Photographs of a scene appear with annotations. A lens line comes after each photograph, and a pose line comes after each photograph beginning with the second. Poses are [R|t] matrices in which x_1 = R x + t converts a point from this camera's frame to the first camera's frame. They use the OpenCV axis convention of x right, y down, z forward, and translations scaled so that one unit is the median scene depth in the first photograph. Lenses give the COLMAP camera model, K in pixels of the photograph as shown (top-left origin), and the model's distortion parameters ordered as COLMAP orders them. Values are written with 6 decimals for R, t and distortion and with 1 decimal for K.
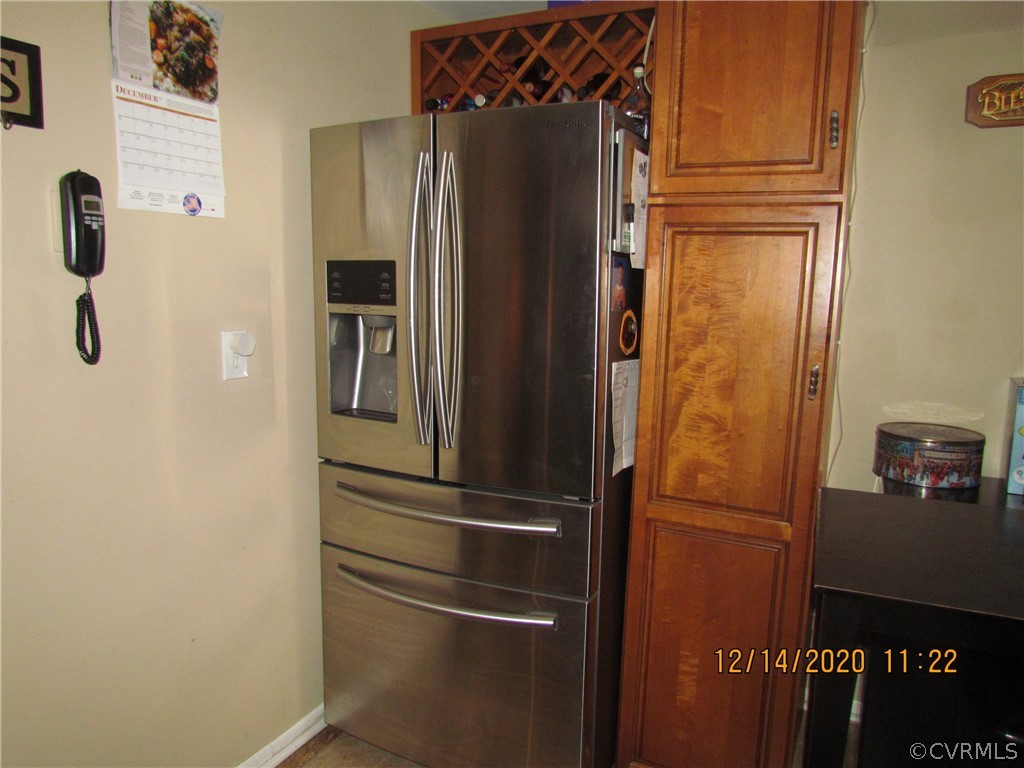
lens RADIAL K [[730.9, 0, 515.2], [0, 730.9, 382.4], [0, 0, 1]] dist [-0.014221, -0.003204]
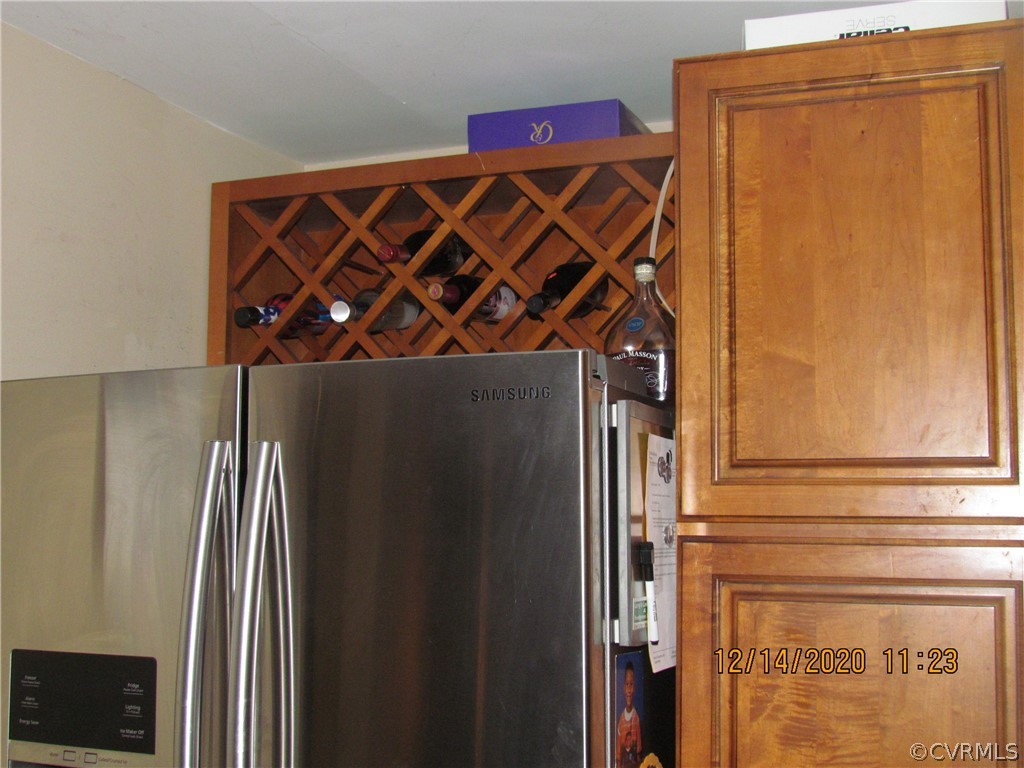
lens RADIAL K [[1315.0, 0, 512.0], [0, 1315.0, 384.0], [0, 0, 1]] dist [-0.088697, 0.052003]
pose [[0.996868, -0.001825, 0.079068, -0.000410], [0.021698, 0.967683, -0.251236, -0.123150], [-0.076054, 0.252165, 0.964691, 0.125542]]
